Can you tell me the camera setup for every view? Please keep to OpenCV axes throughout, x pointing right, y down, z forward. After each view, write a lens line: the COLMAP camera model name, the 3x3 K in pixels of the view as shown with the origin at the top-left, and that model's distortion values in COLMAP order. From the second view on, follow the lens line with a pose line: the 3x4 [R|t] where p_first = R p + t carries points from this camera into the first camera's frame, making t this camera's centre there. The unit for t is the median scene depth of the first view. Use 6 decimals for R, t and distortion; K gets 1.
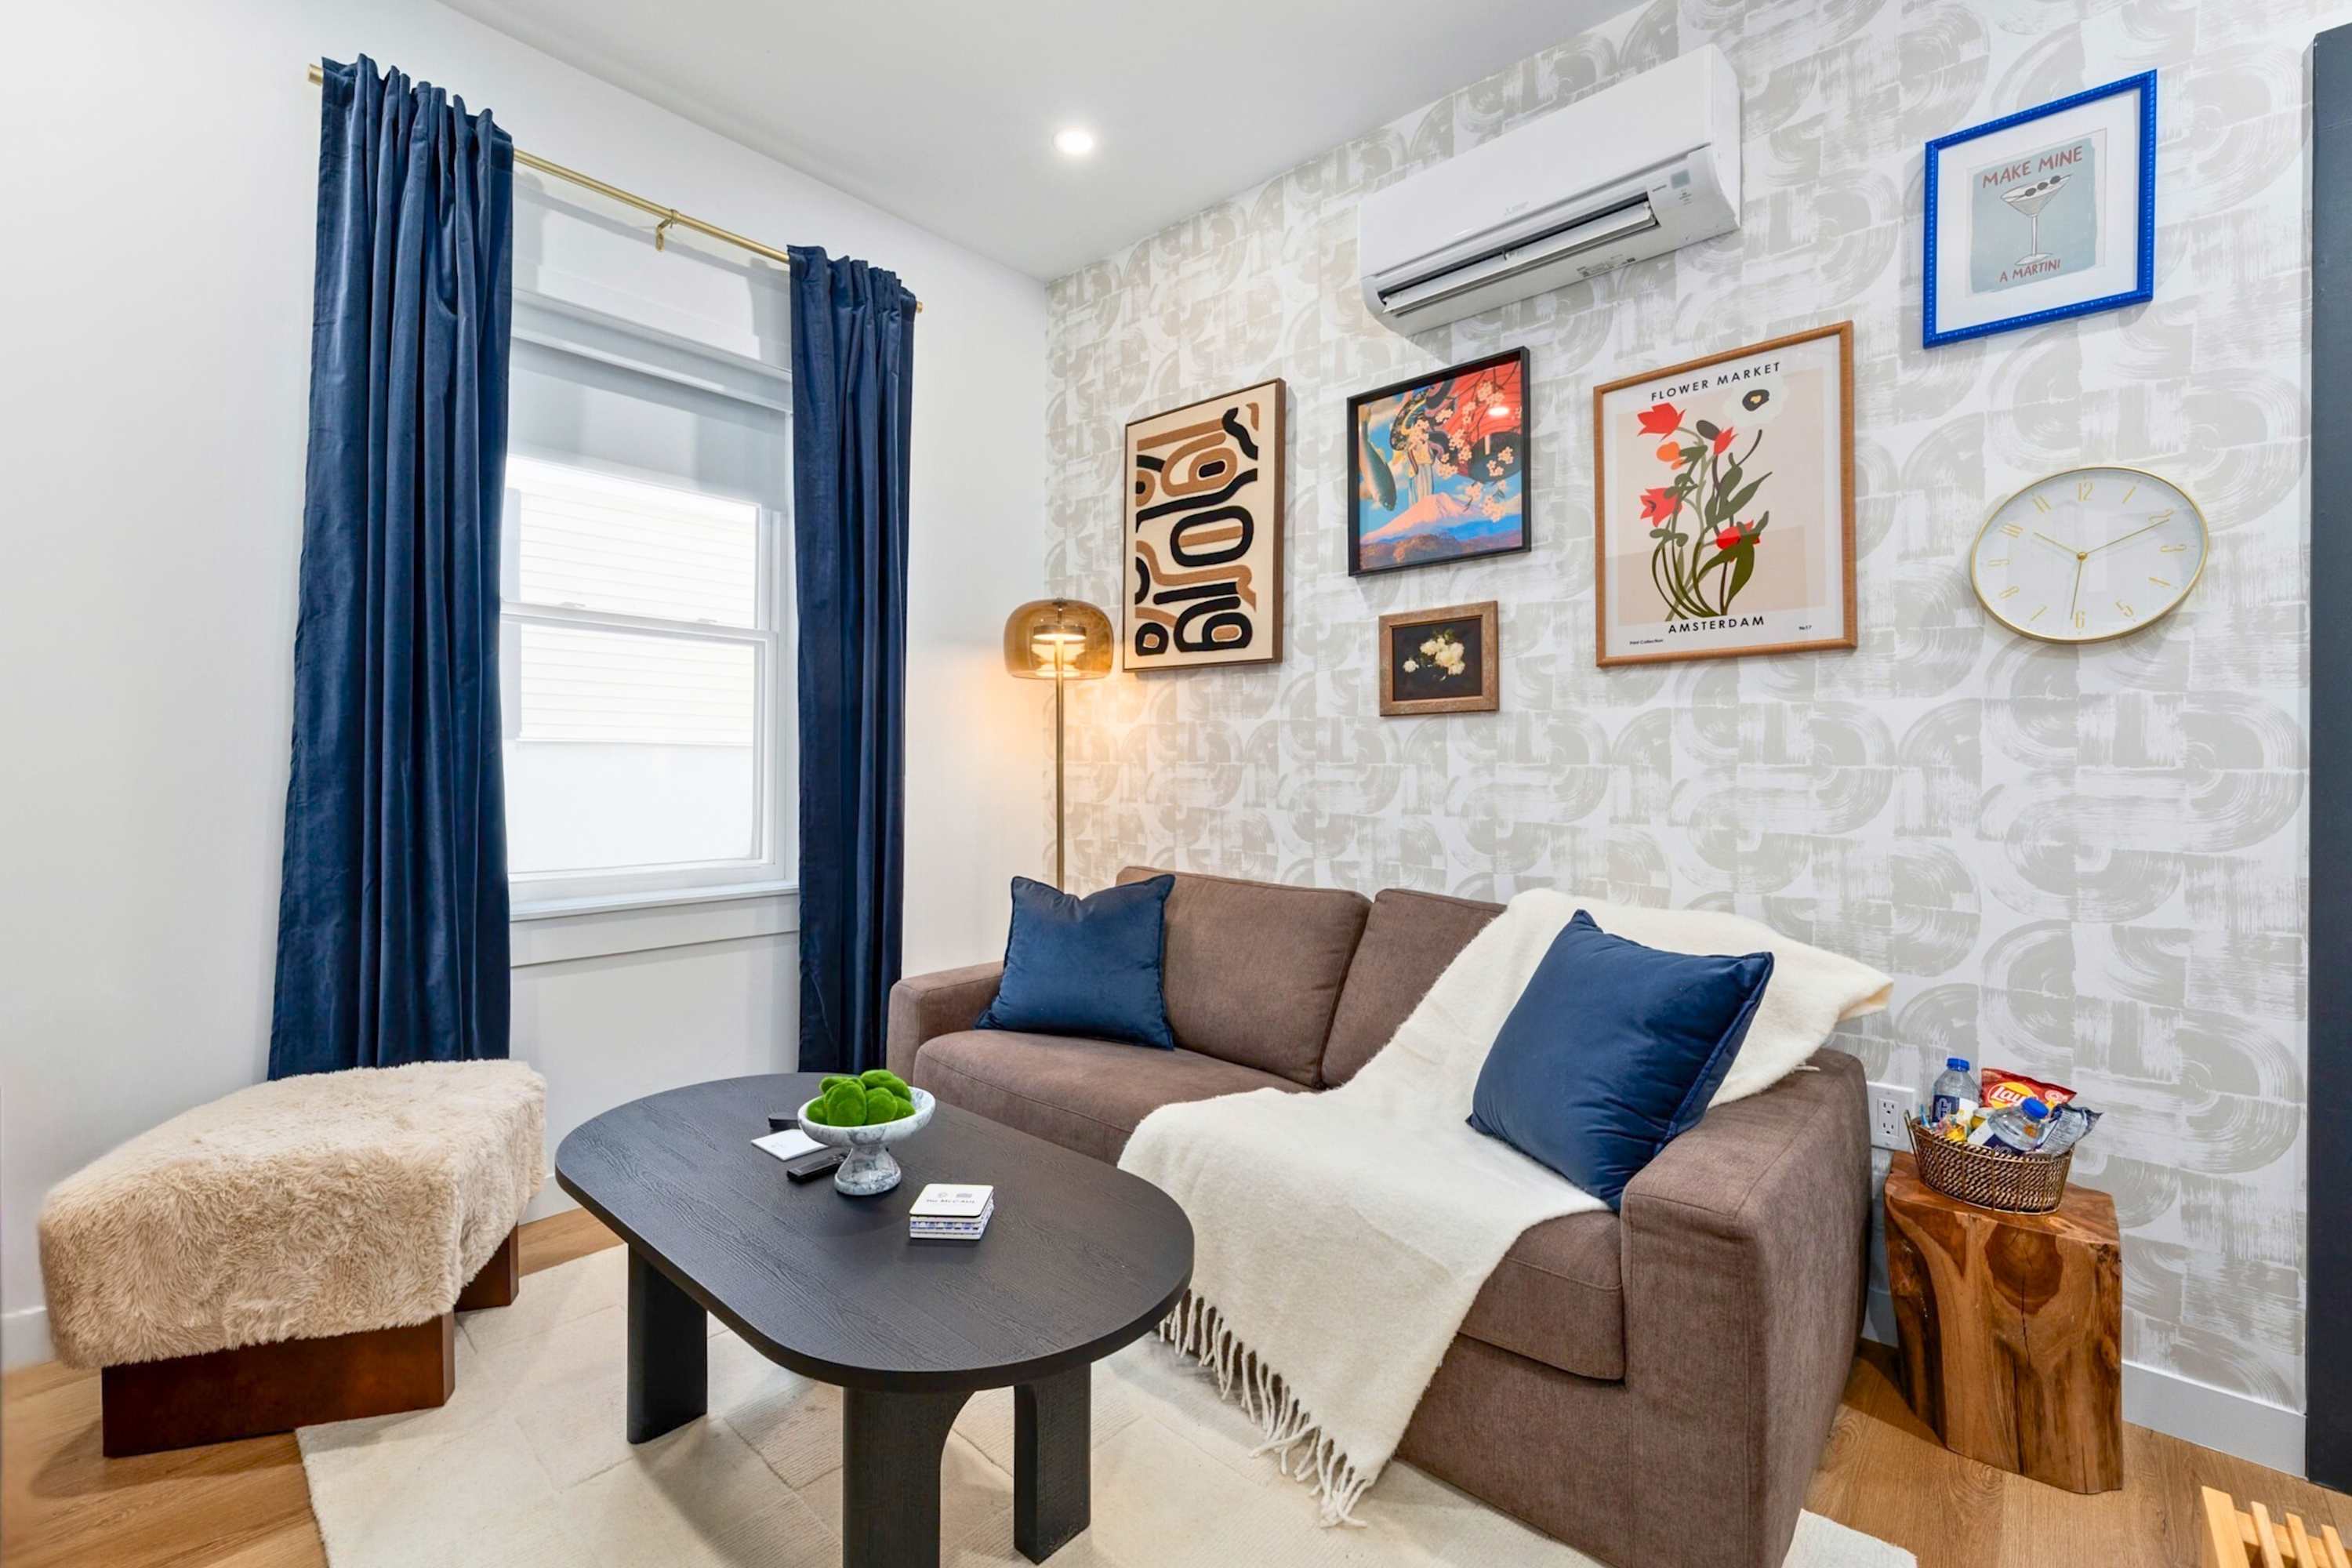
lens RADIAL K [[999.2, 0, 1173.0], [0, 999.2, 777.9], [0, 0, 1]] dist [0.002819, 0.001438]
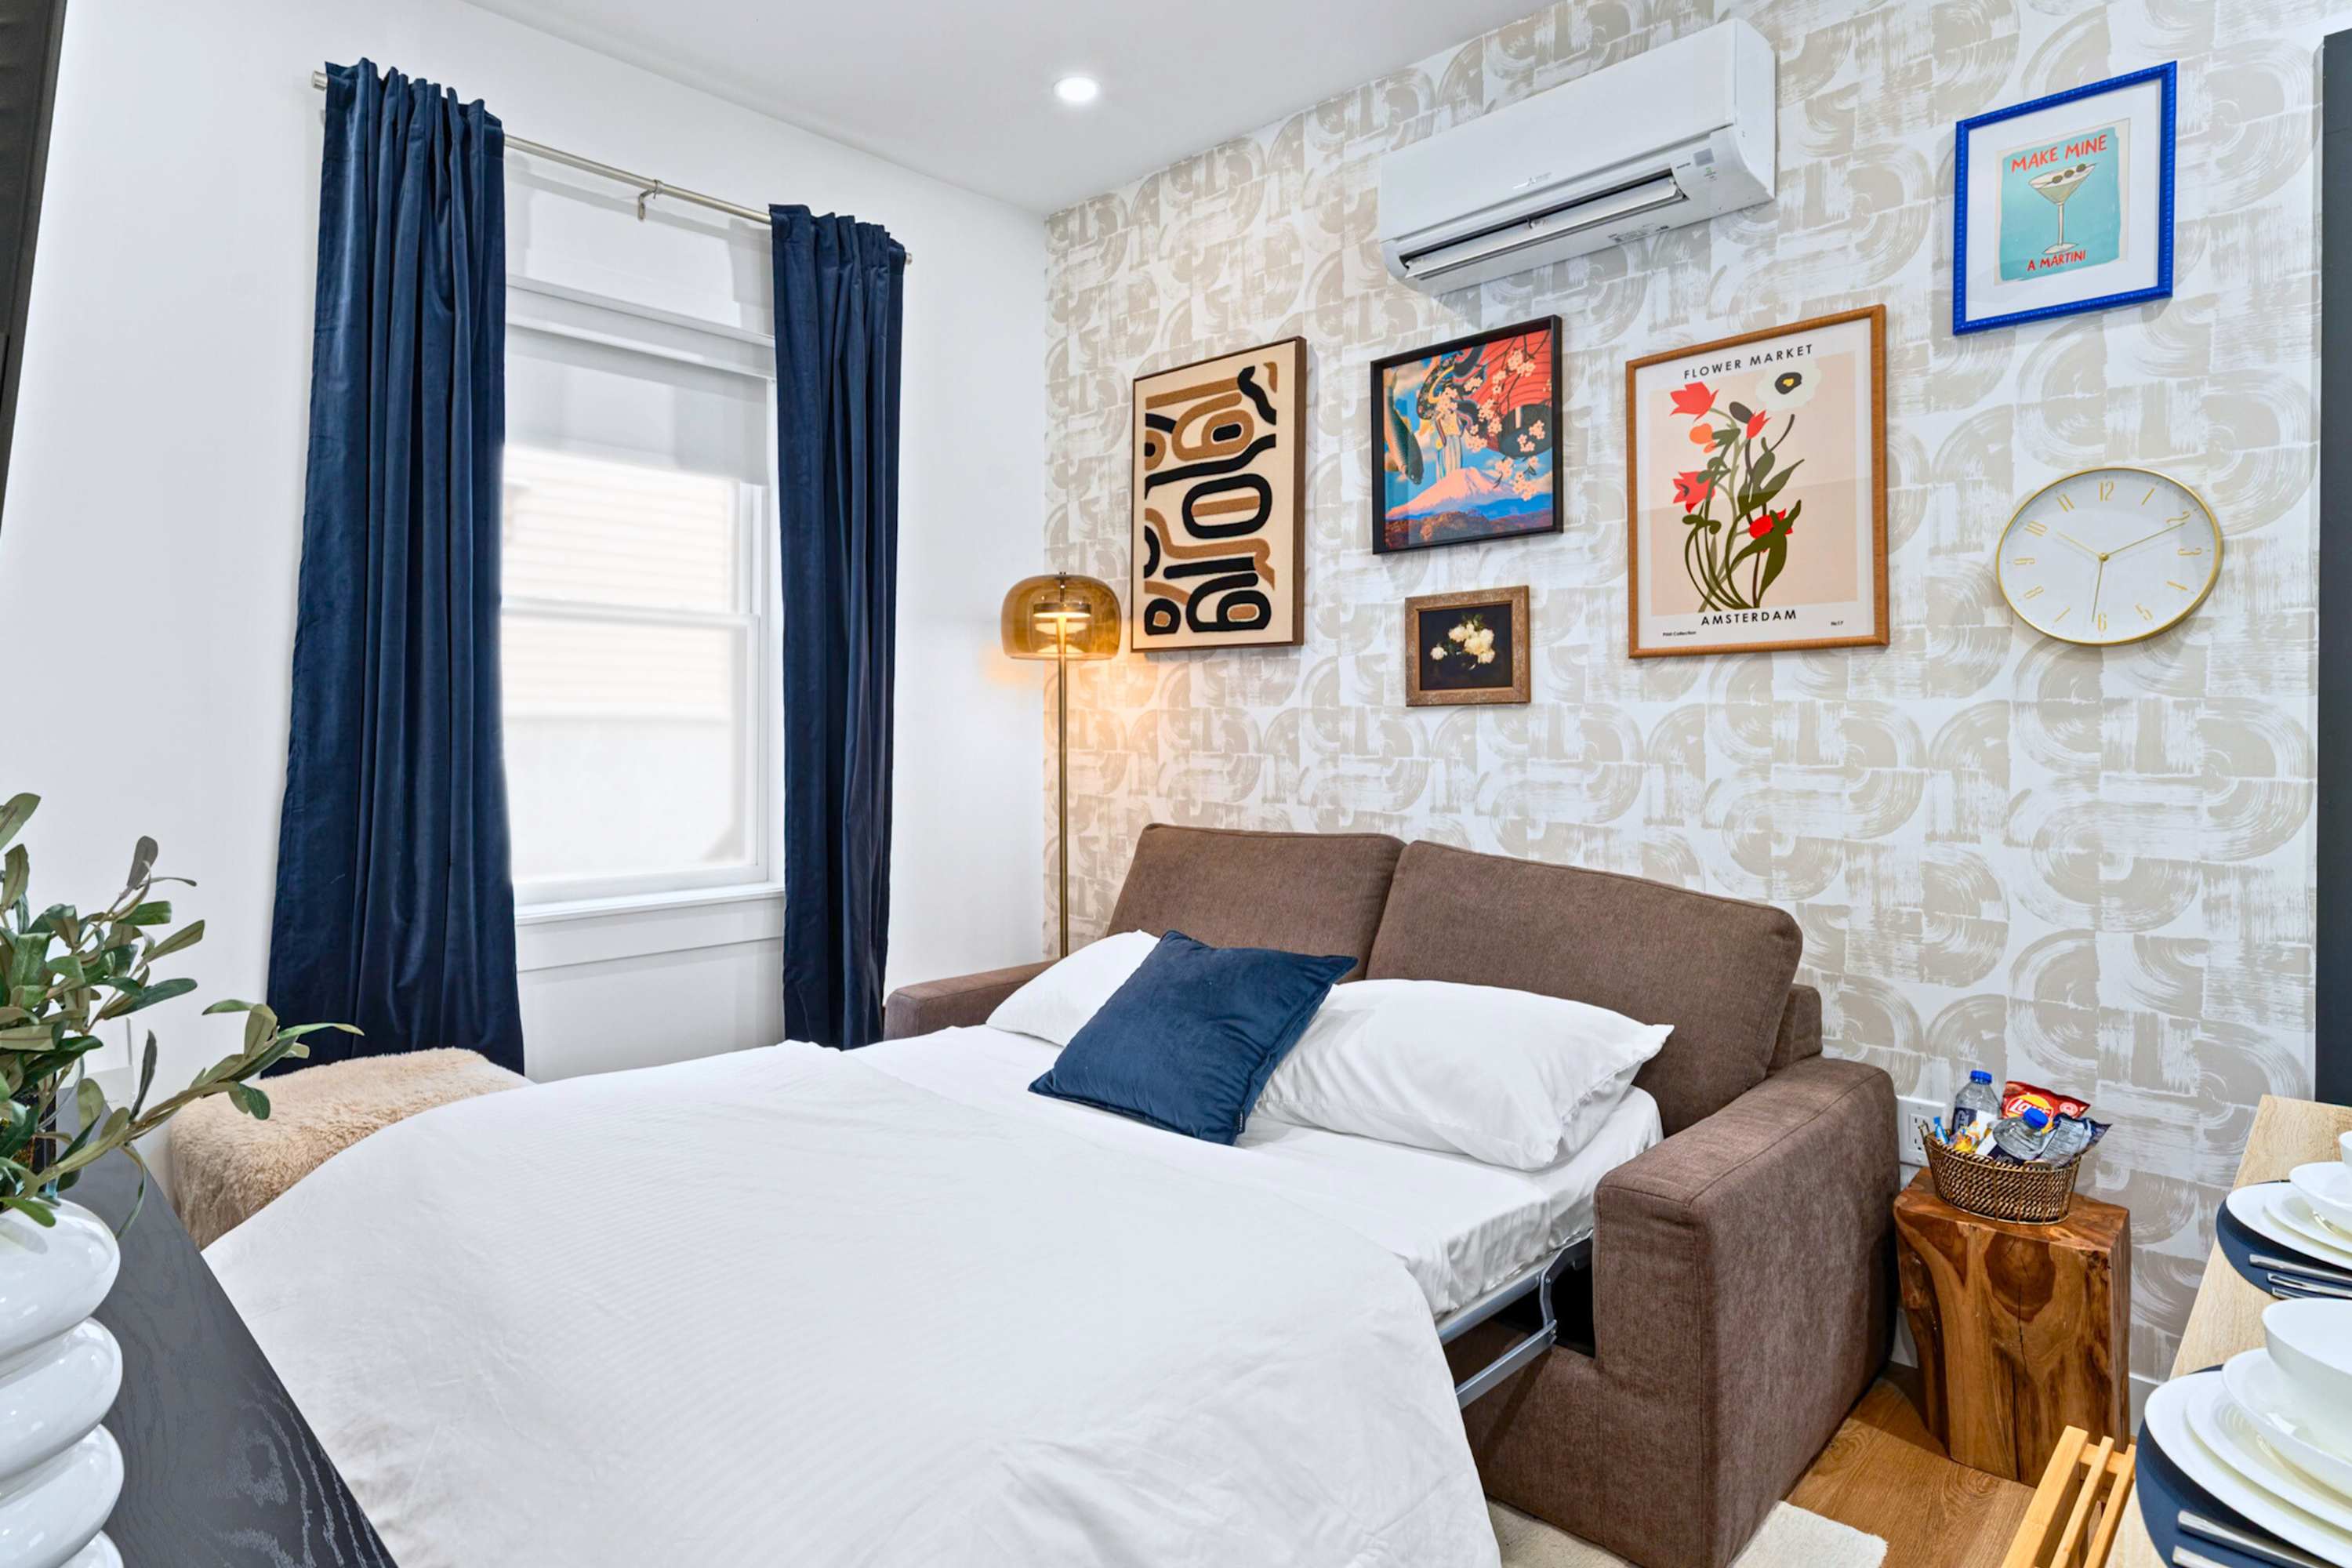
lens RADIAL K [[1262.2, 0, 1165.5], [0, 1262.2, 721.1], [0, 0, 1]] dist [0.018737, -0.003241]
pose [[0.999611, -0.004720, -0.027487, 0.019316], [0.004267, 0.999855, -0.016493, -0.037562], [0.027561, 0.016369, 0.999486, -0.227785]]
